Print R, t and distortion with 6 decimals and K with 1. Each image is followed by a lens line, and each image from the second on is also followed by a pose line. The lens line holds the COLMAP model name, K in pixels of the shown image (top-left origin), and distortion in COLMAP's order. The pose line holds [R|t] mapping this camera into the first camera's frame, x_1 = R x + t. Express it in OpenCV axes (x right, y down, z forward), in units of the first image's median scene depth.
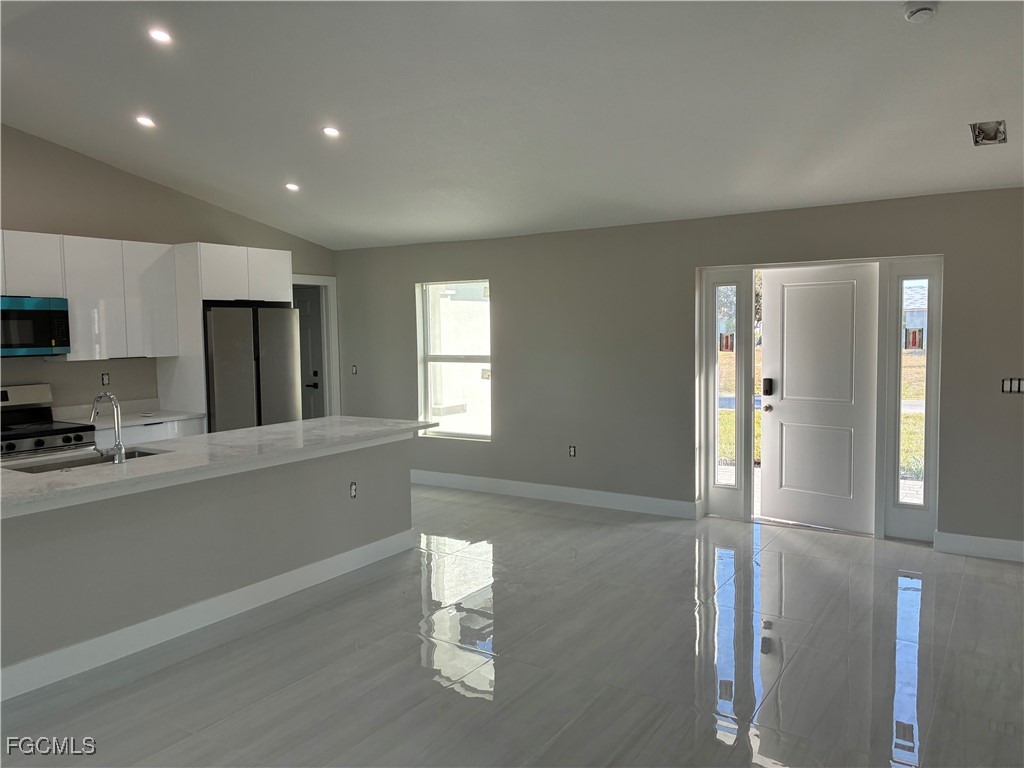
lens RADIAL K [[772.3, 0, 512.6], [0, 772.3, 377.6], [0, 0, 1]] dist [0.024688, -0.005991]
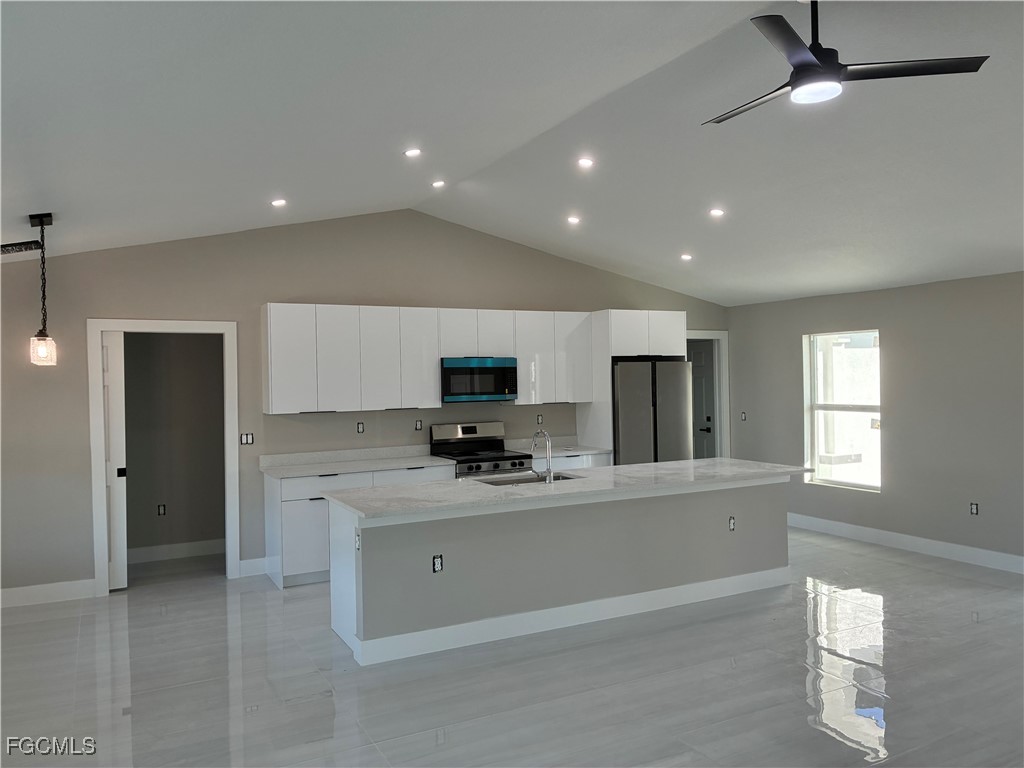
lens RADIAL K [[772.3, 0, 512.6], [0, 772.3, 377.6], [0, 0, 1]] dist [0.024688, -0.005991]
pose [[0.871298, -0.000481, -0.490754, 0.056265], [-0.027495, 0.998381, -0.049794, -0.001921], [0.489983, 0.056878, 0.869874, -0.122039]]
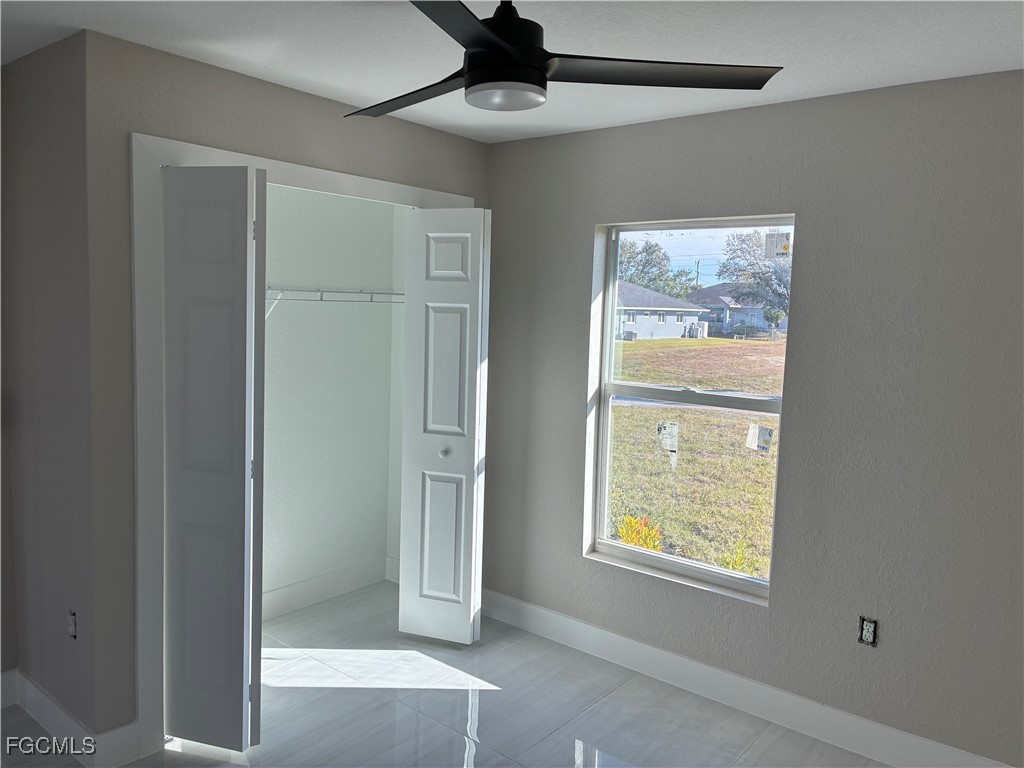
lens RADIAL K [[772.3, 0, 512.6], [0, 772.3, 377.6], [0, 0, 1]] dist [0.024688, -0.005991]
pose [[0.993100, 0.055453, -0.103327, -0.149027], [-0.052999, 0.998247, 0.026351, -0.048276], [0.104607, -0.020693, 0.994298, 0.641273]]
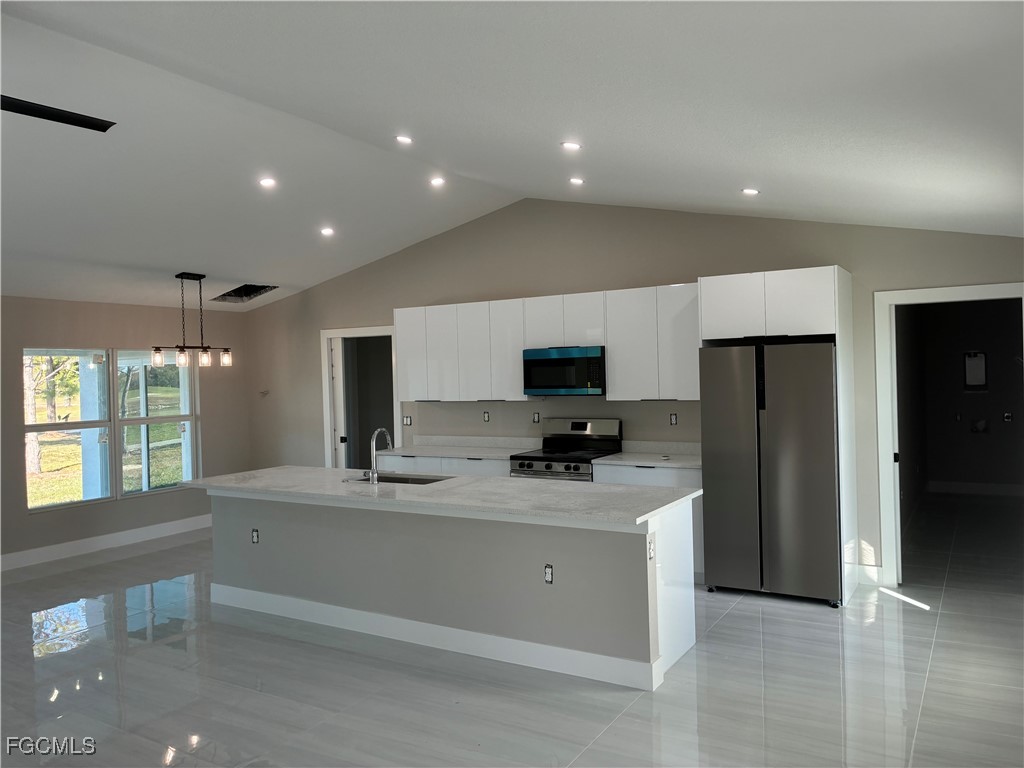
lens RADIAL K [[772.3, 0, 512.6], [0, 772.3, 377.6], [0, 0, 1]] dist [0.024688, -0.005991]
pose [[0.031842, 0.020960, -0.999273, 0.493395], [-0.040726, 0.998977, 0.019656, -0.063760], [0.998663, 0.040071, 0.032663, 0.736255]]
